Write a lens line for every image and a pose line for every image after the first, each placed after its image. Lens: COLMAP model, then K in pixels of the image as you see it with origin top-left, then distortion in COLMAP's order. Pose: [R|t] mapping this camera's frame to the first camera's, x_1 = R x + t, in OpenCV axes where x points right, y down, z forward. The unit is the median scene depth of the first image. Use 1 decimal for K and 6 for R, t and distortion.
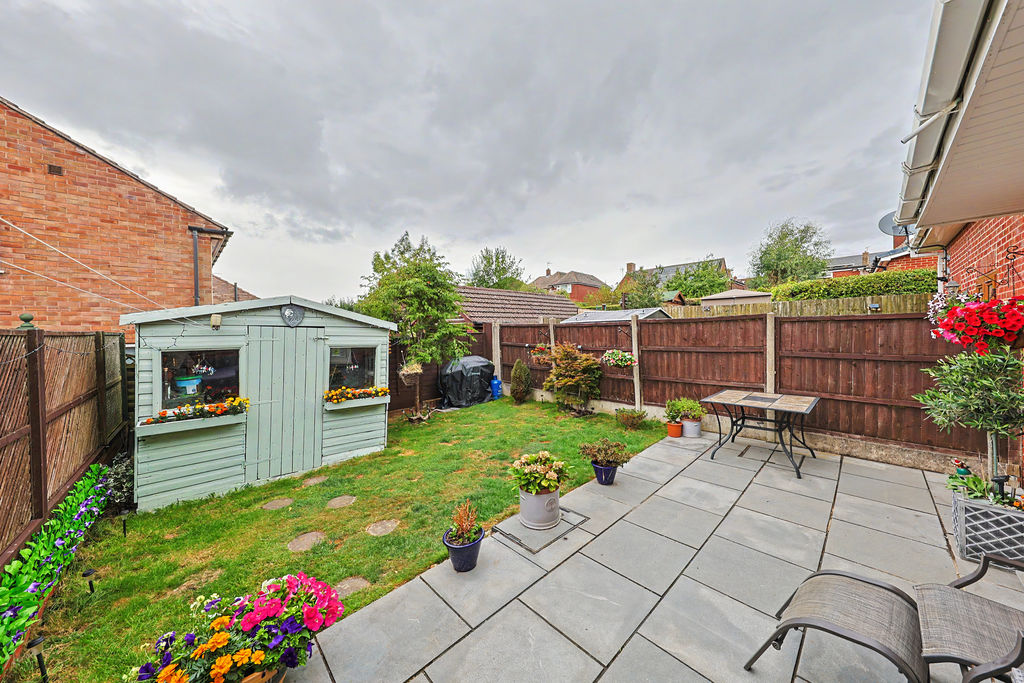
lens RADIAL K [[345.3, 0, 520.3], [0, 345.3, 335.6], [0, 0, 1]] dist [0.001453, -0.000002]
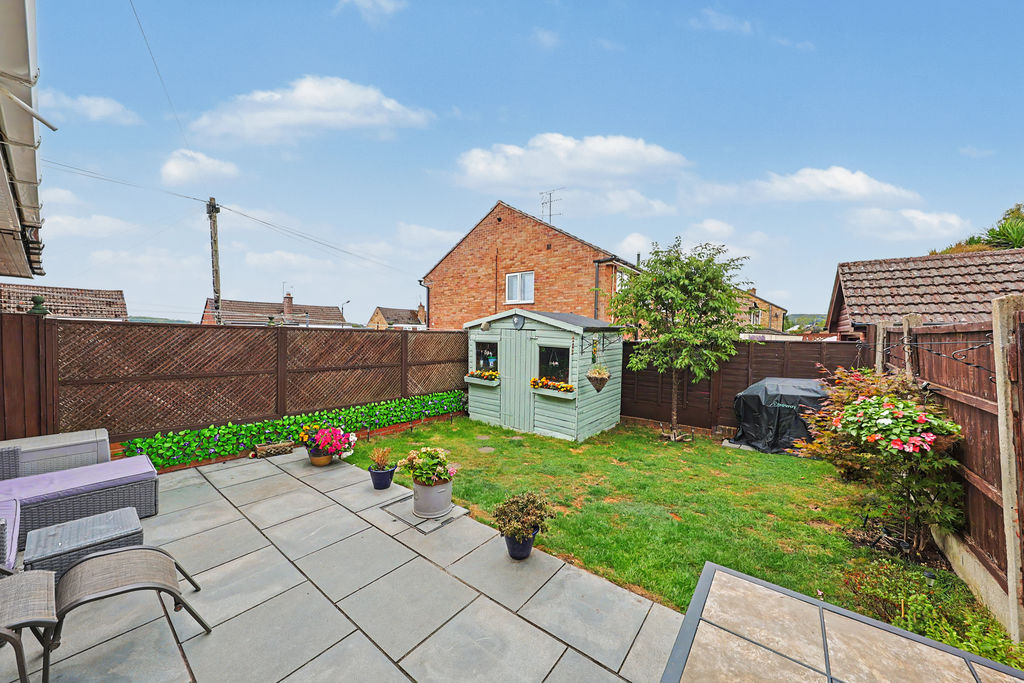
lens RADIAL K [[353.0, 0, 512.0], [0, 353.0, 341.5], [0, 0, 1]] dist [0.000878, 0.000034]
pose [[0.140582, 0.040067, -0.989258, 0.760341], [-0.032251, 0.998836, 0.035871, -0.025592], [0.989544, 0.026862, 0.141710, 0.706279]]
